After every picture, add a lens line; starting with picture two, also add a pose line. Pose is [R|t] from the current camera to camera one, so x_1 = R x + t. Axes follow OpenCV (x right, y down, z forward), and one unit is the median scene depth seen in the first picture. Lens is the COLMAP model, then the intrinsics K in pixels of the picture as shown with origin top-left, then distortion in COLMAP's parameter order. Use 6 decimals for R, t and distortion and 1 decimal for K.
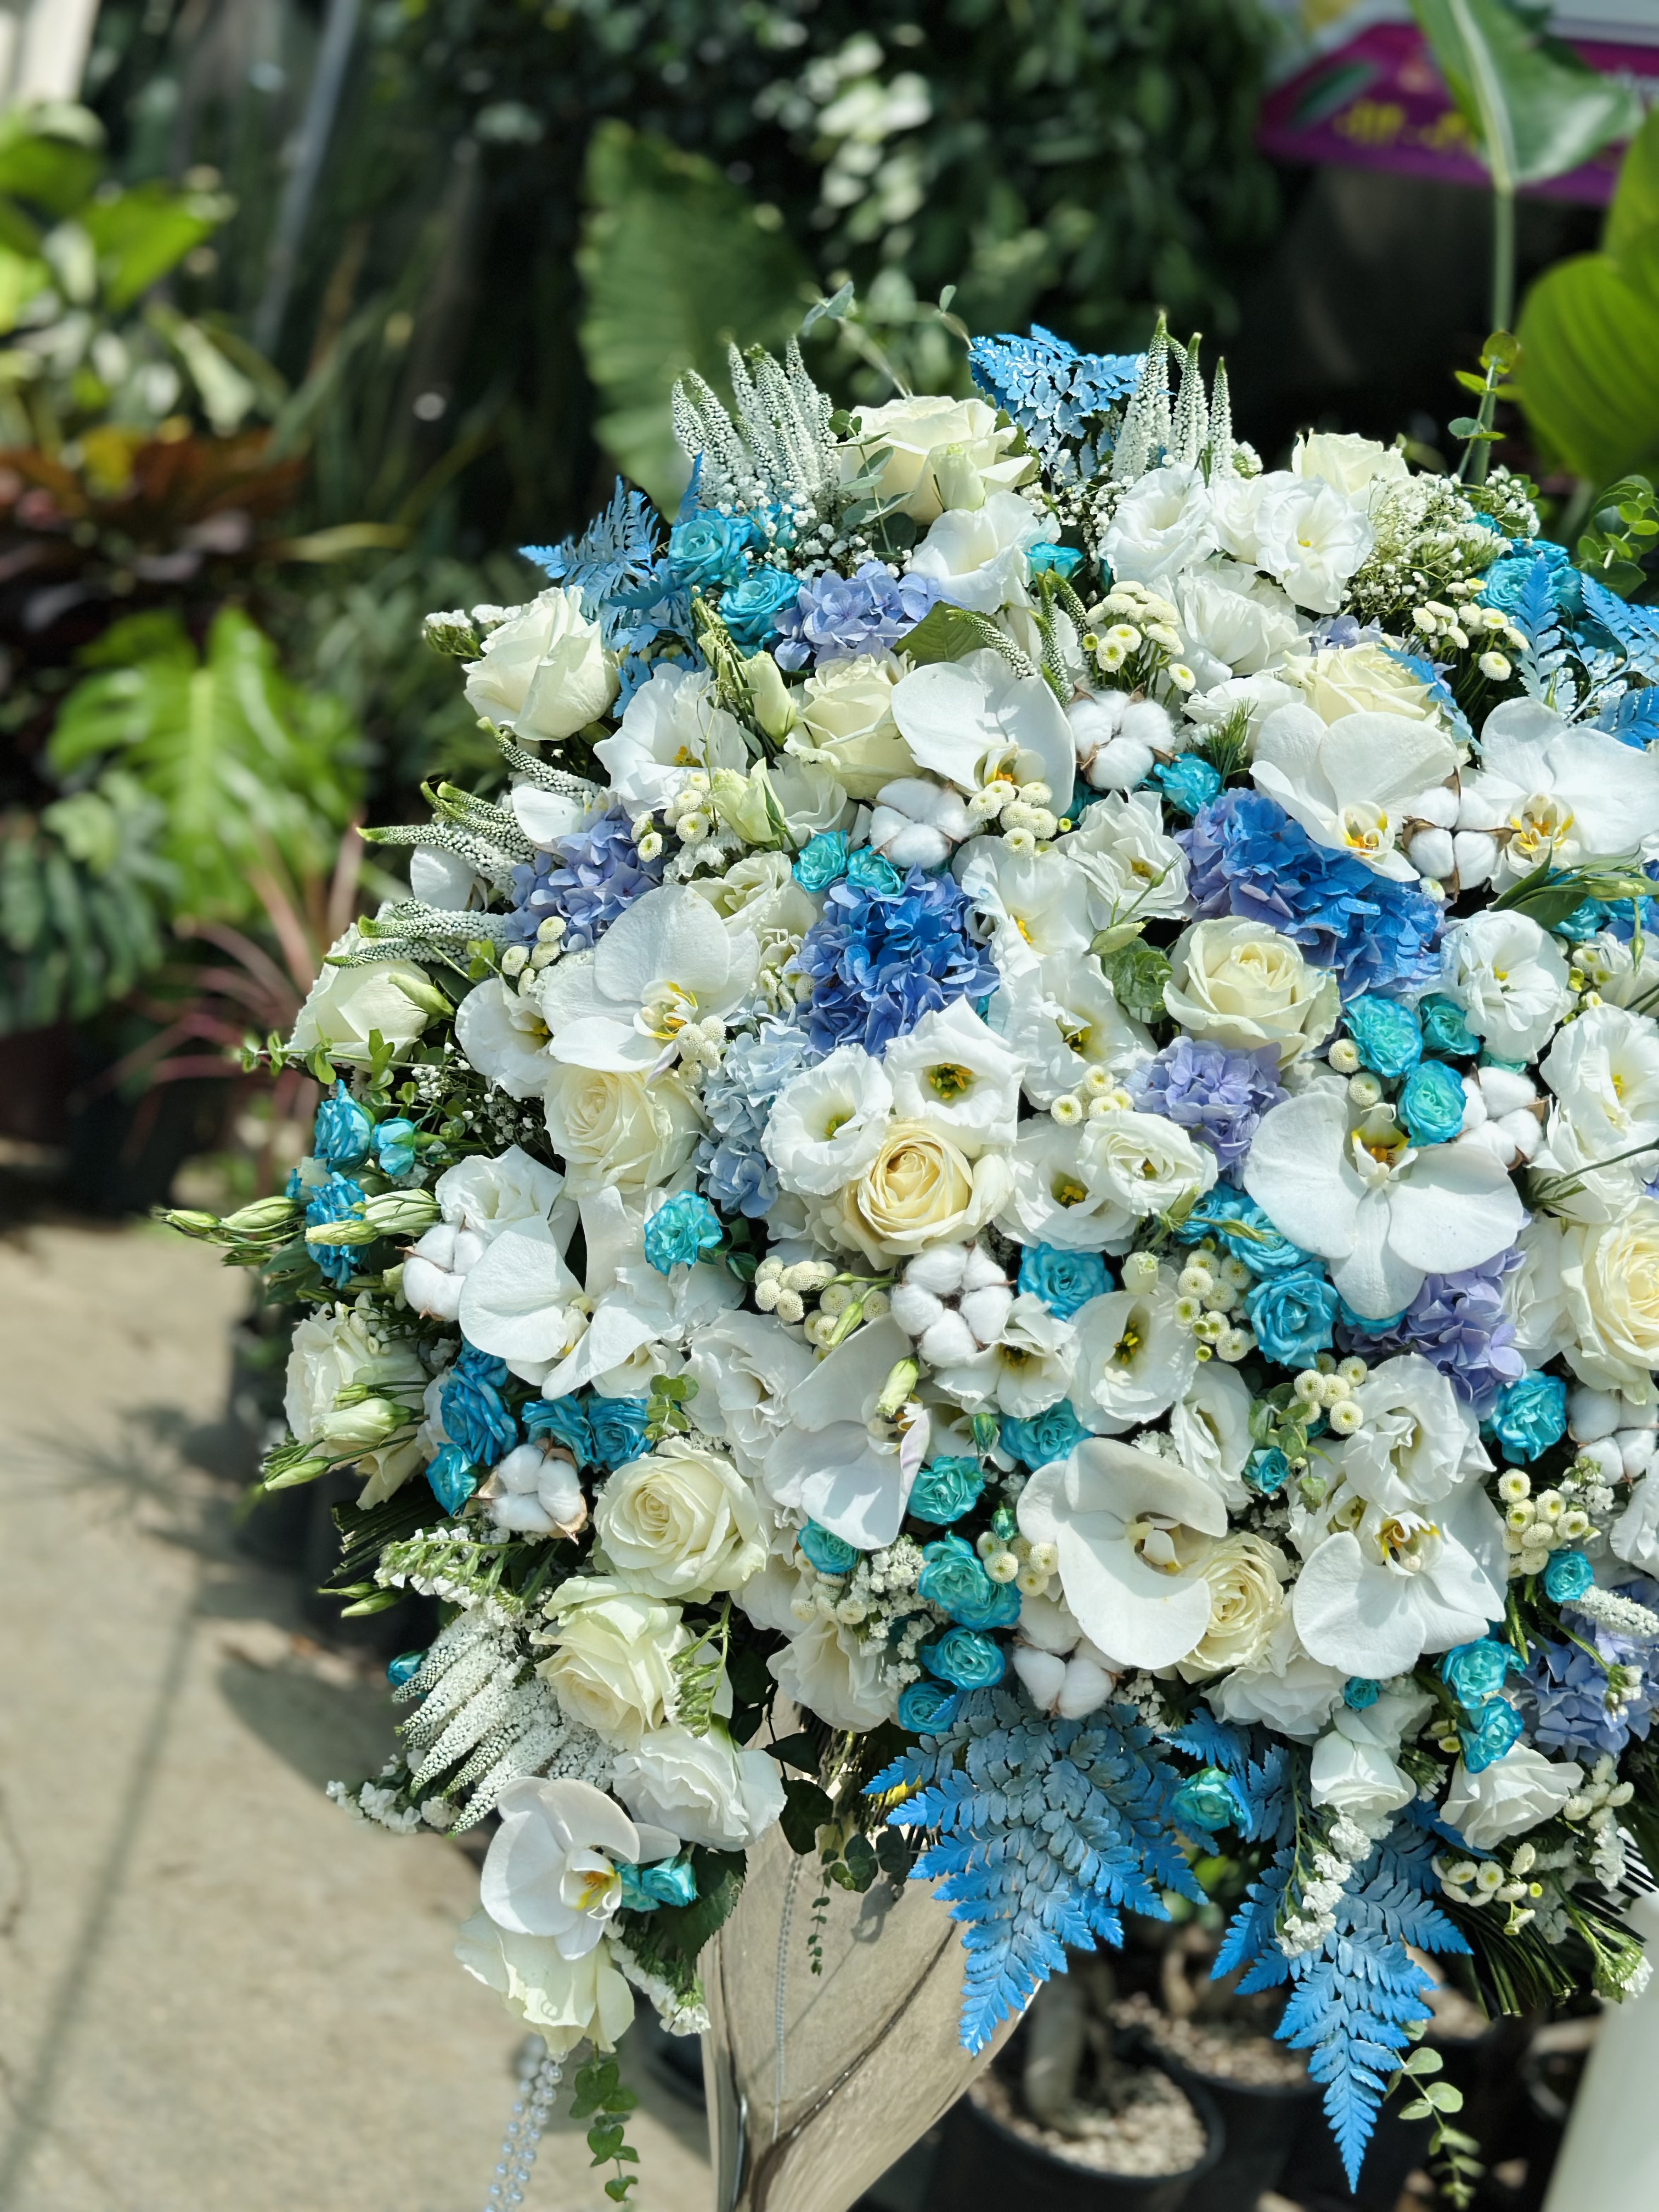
lens RADIAL K [[3218.1, 0, 829.5], [0, 3218.1, 1106.0], [0, 0, 1]] dist [0.197539, -0.259383]
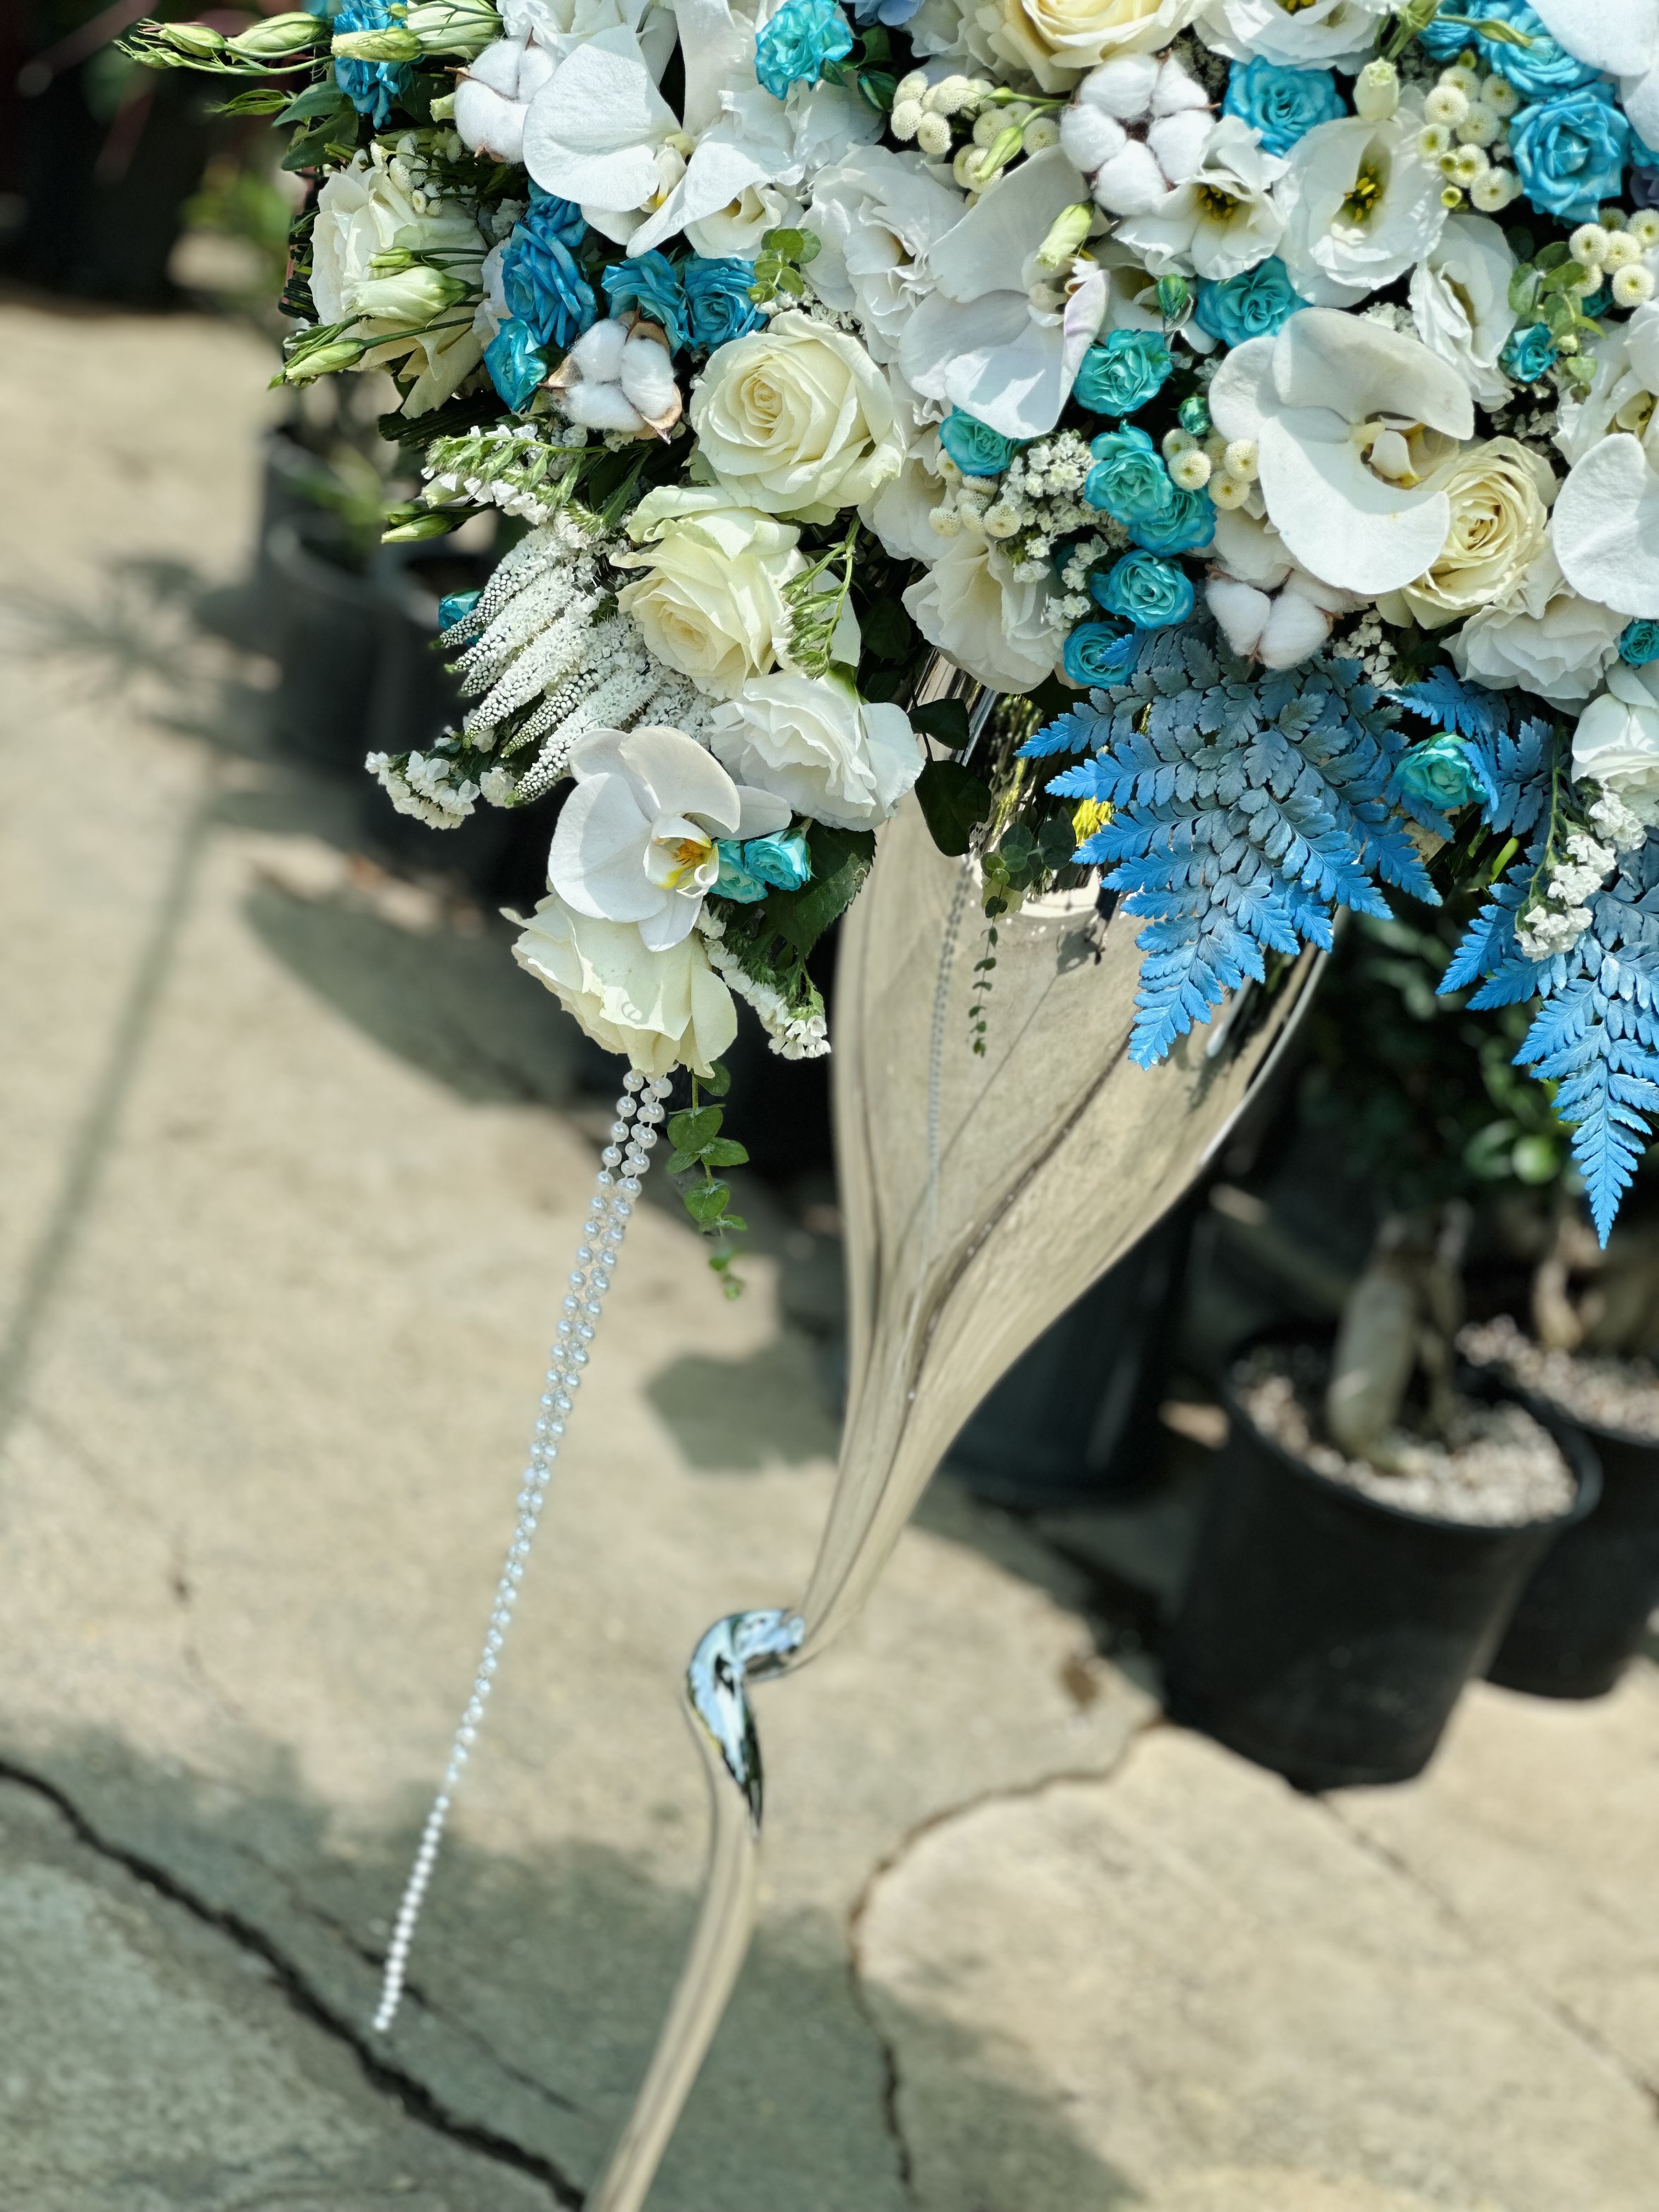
lens RADIAL K [[5213.4, 0, 879.6], [0, 5213.4, 1101.2], [0, 0, 1]] dist [-0.166129, 5.169494]
pose [[0.997529, 0.028559, -0.064192, 0.061680], [-0.018146, 0.987385, 0.157295, 0.092492], [0.067874, -0.155742, 0.985463, -0.294847]]
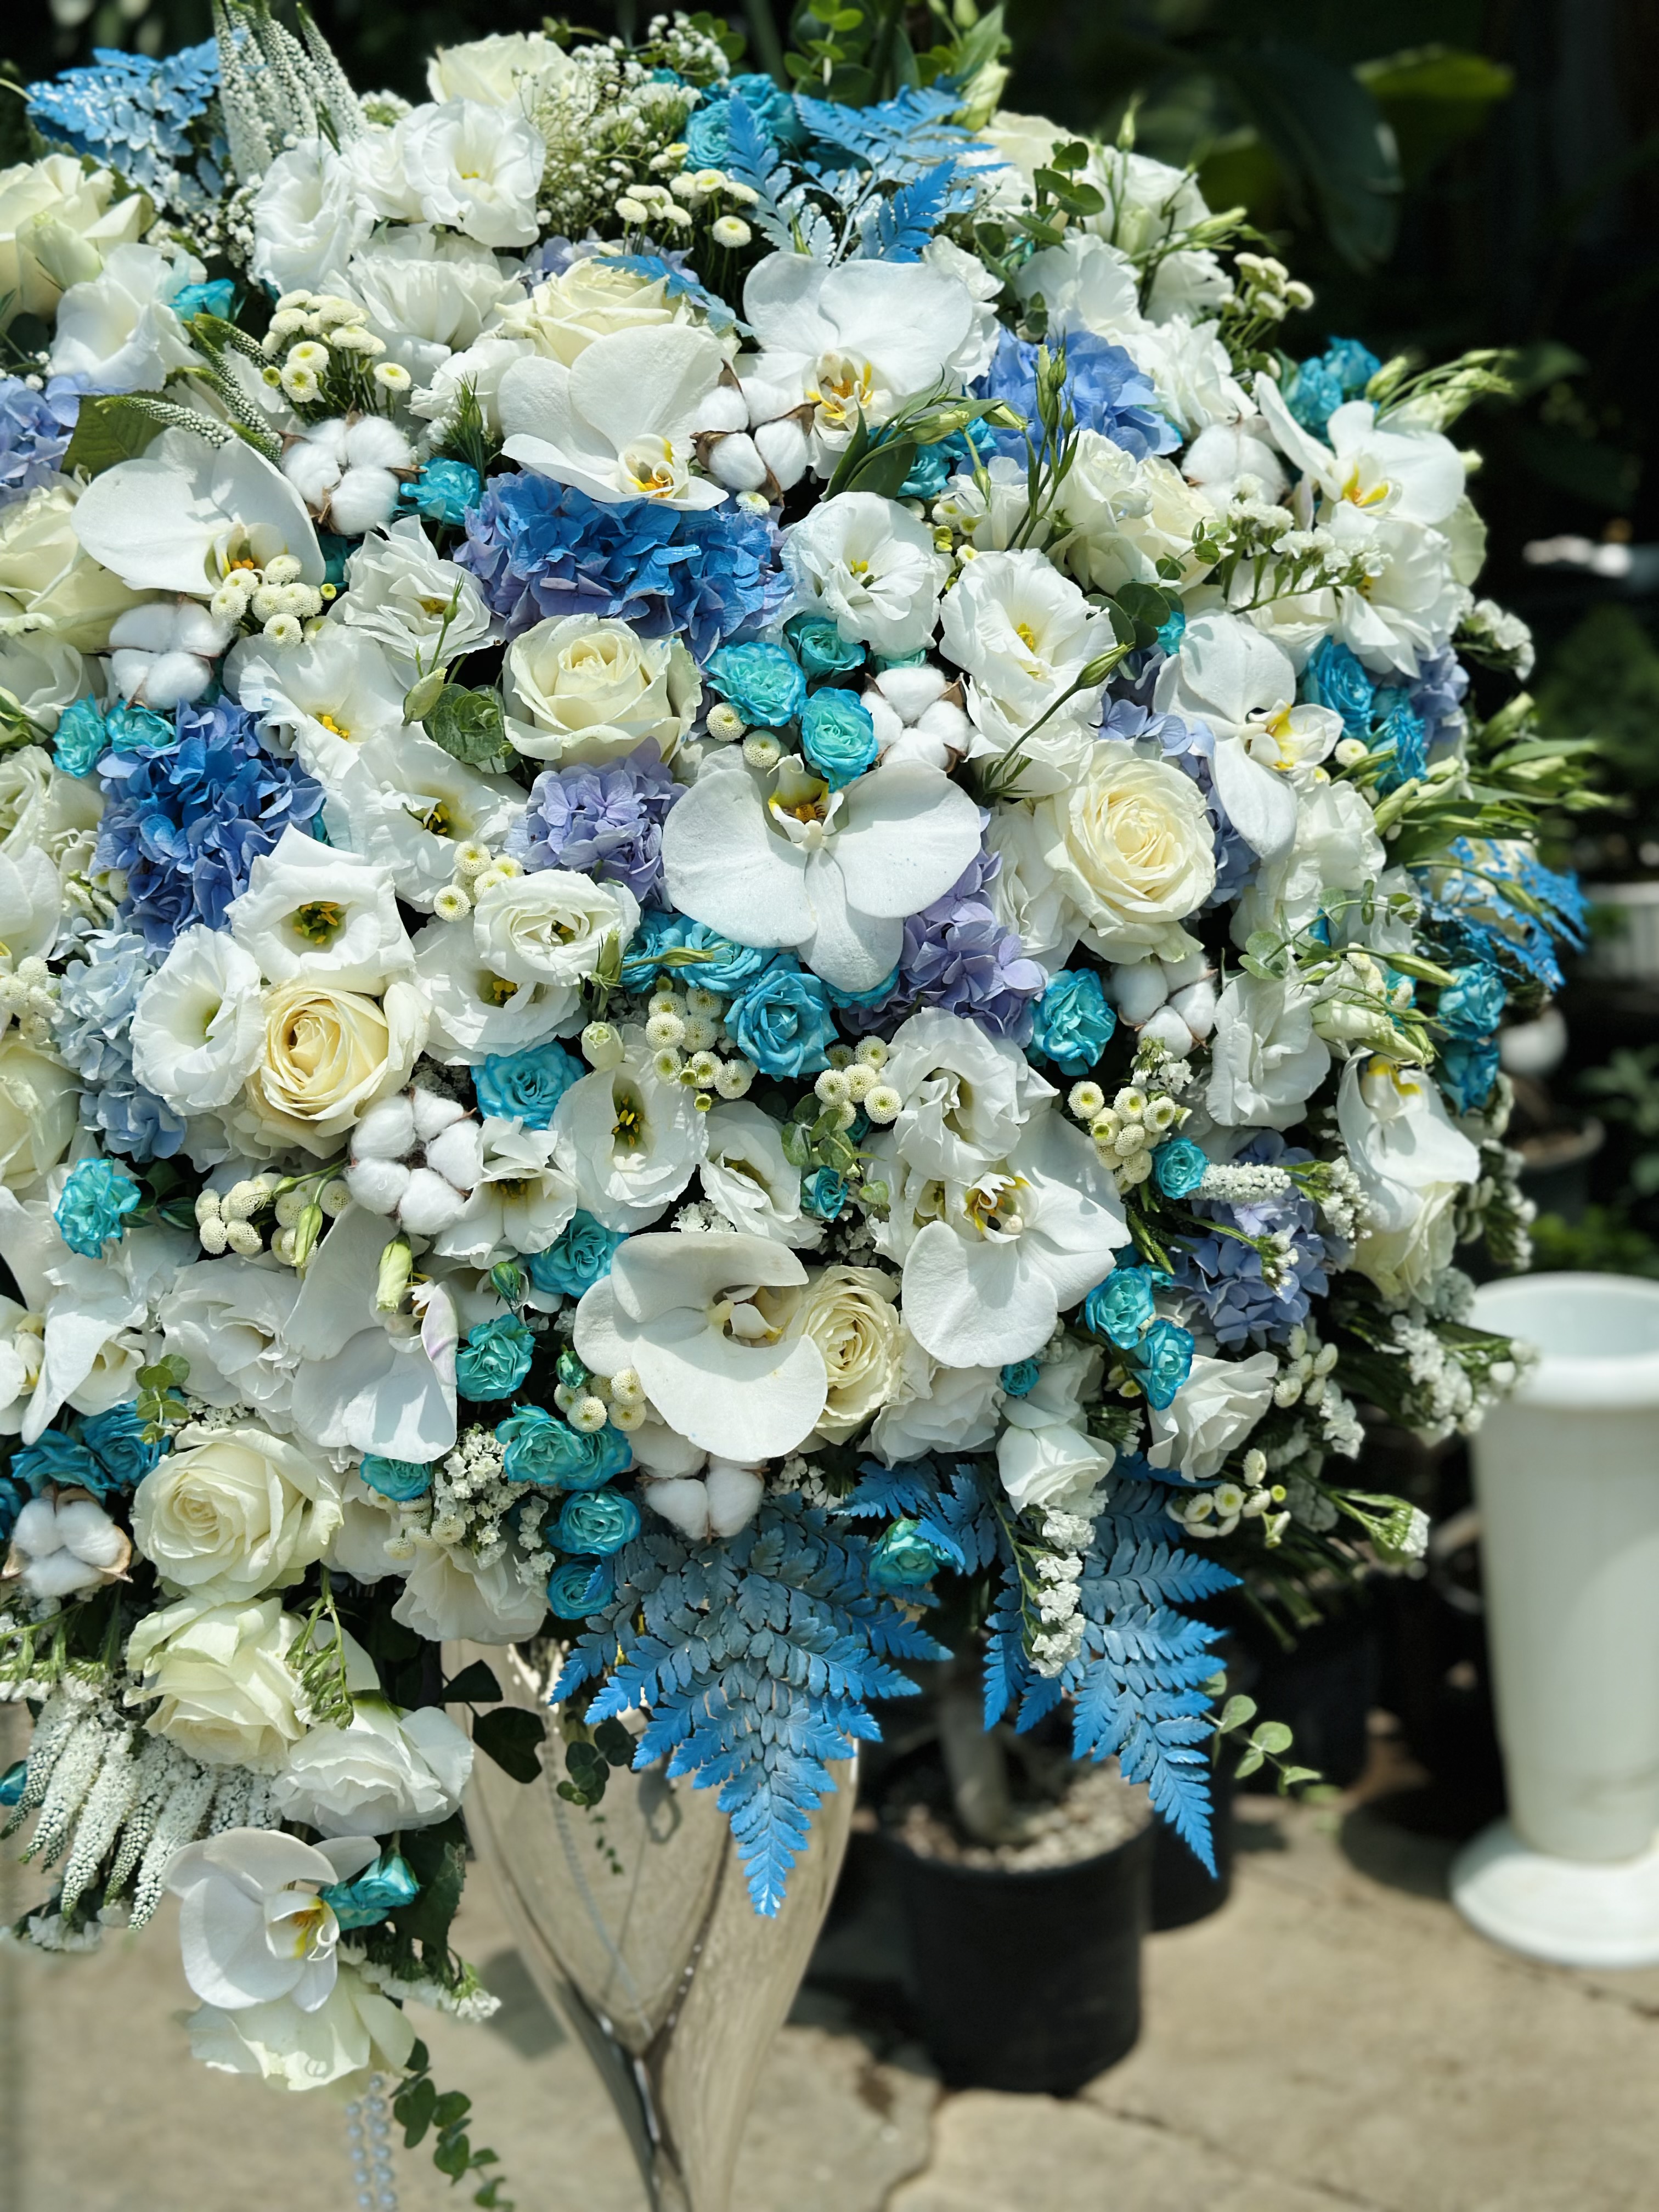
lens RADIAL K [[3218.1, 0, 829.5], [0, 3218.1, 1106.0], [0, 0, 1]] dist [0.197539, -0.259383]
pose [[0.919015, -0.389321, 0.061980, 0.088858], [0.383281, 0.919179, 0.090588, 0.011169], [-0.092239, -0.059496, 0.993958, 0.125118]]
